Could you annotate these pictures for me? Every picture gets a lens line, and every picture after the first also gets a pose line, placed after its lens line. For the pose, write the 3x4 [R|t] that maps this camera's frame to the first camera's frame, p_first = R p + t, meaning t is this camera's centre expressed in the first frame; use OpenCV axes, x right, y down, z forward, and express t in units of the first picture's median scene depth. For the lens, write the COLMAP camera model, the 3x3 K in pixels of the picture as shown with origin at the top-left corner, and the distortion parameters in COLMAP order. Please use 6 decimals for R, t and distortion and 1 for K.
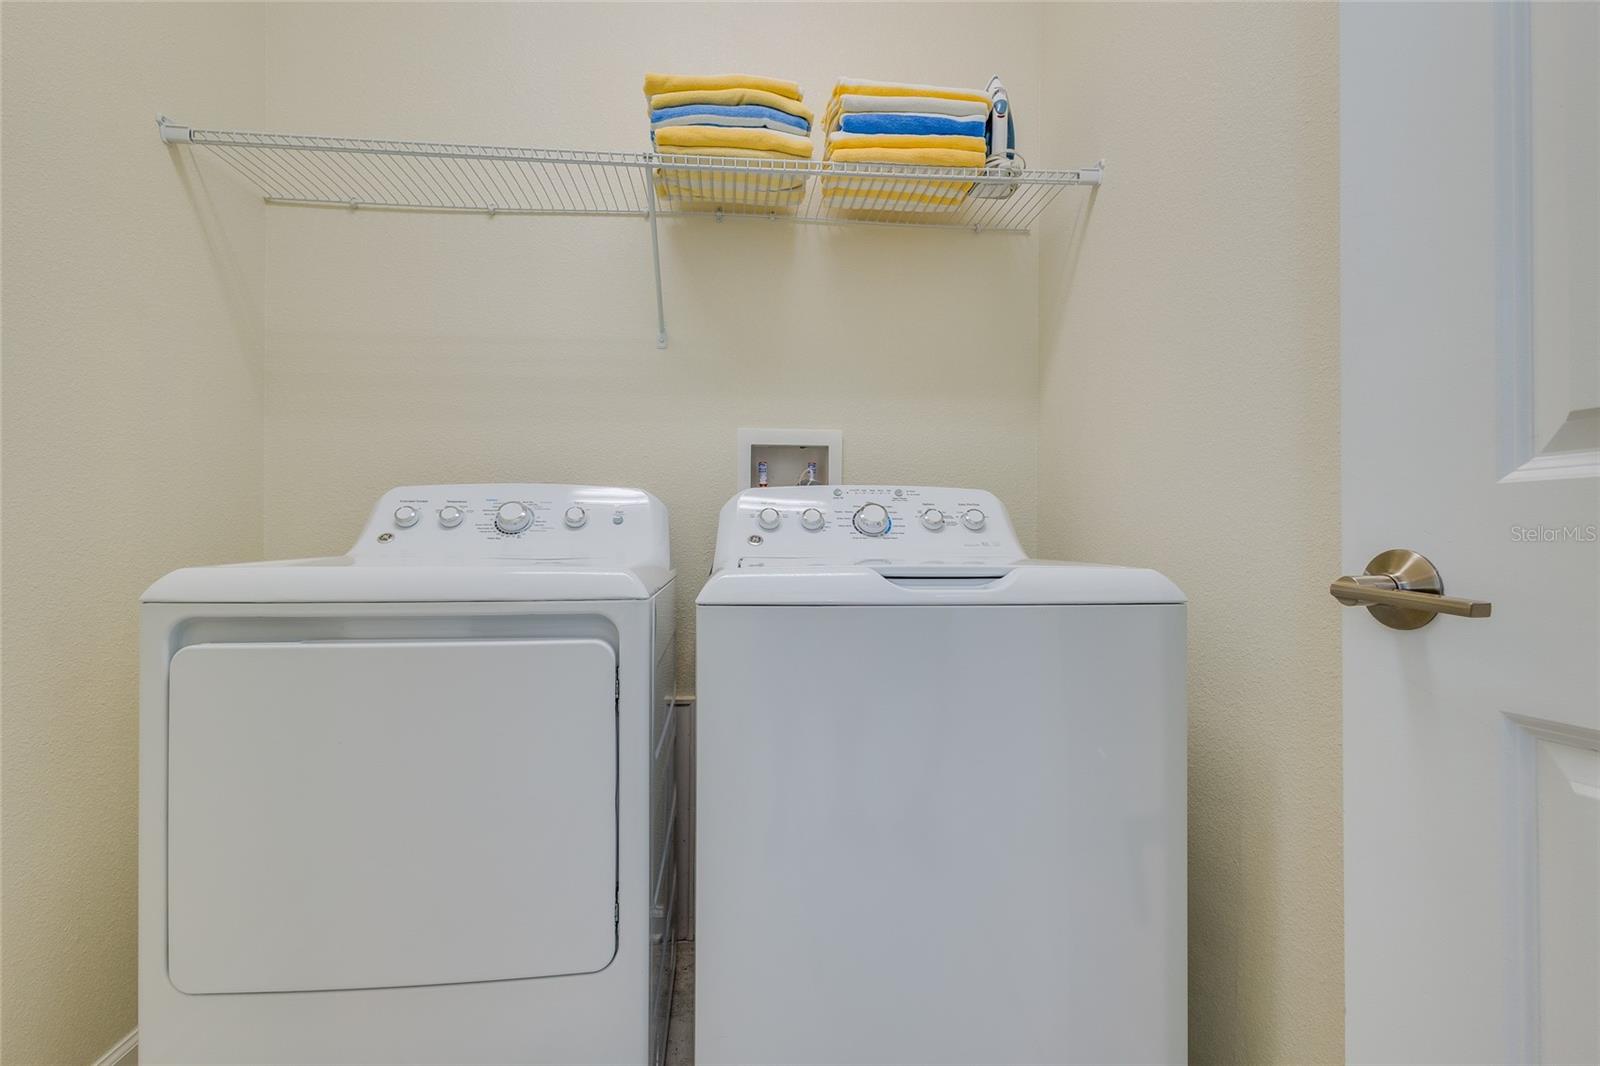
lens RADIAL K [[745.9, 0, 800.0], [0, 745.9, 533.0], [0, 0, 1]] dist [0.001759, 0.000023]
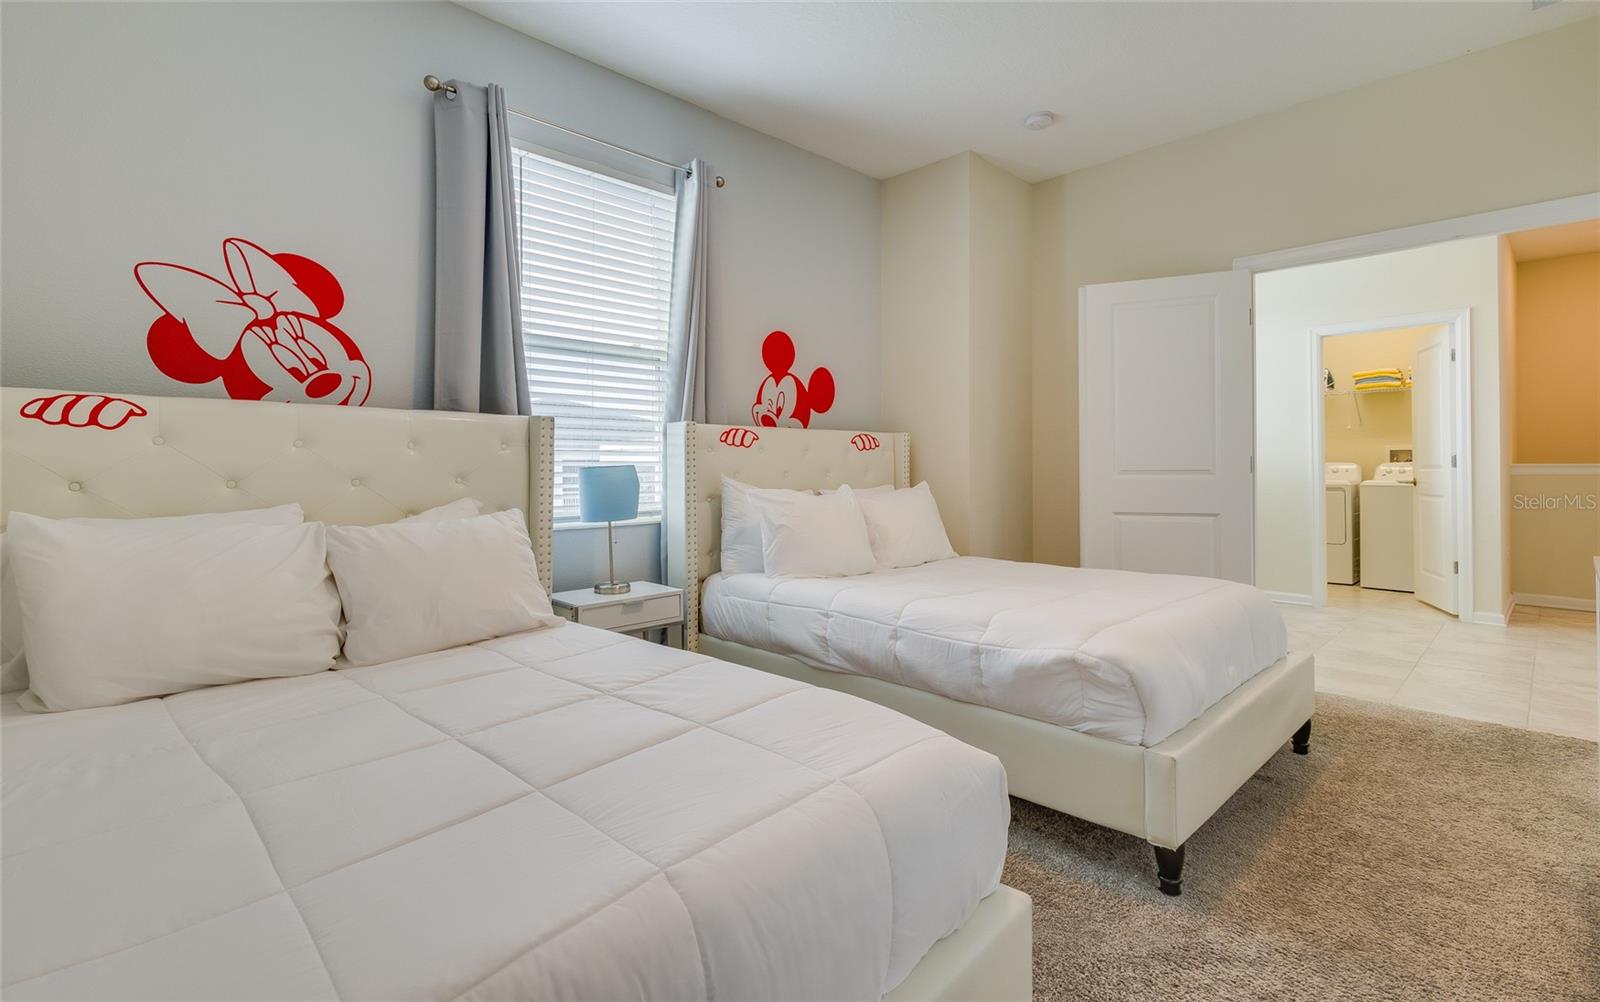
lens RADIAL K [[766.9, 0, 801.2], [0, 766.9, 461.6], [0, 0, 1]] dist [0.002153, 0.000280]
pose [[0.639854, -0.003984, -0.768486, 1.052095], [-0.002033, 0.999974, -0.006877, -0.031747], [0.768493, 0.005963, 0.639830, -3.902300]]
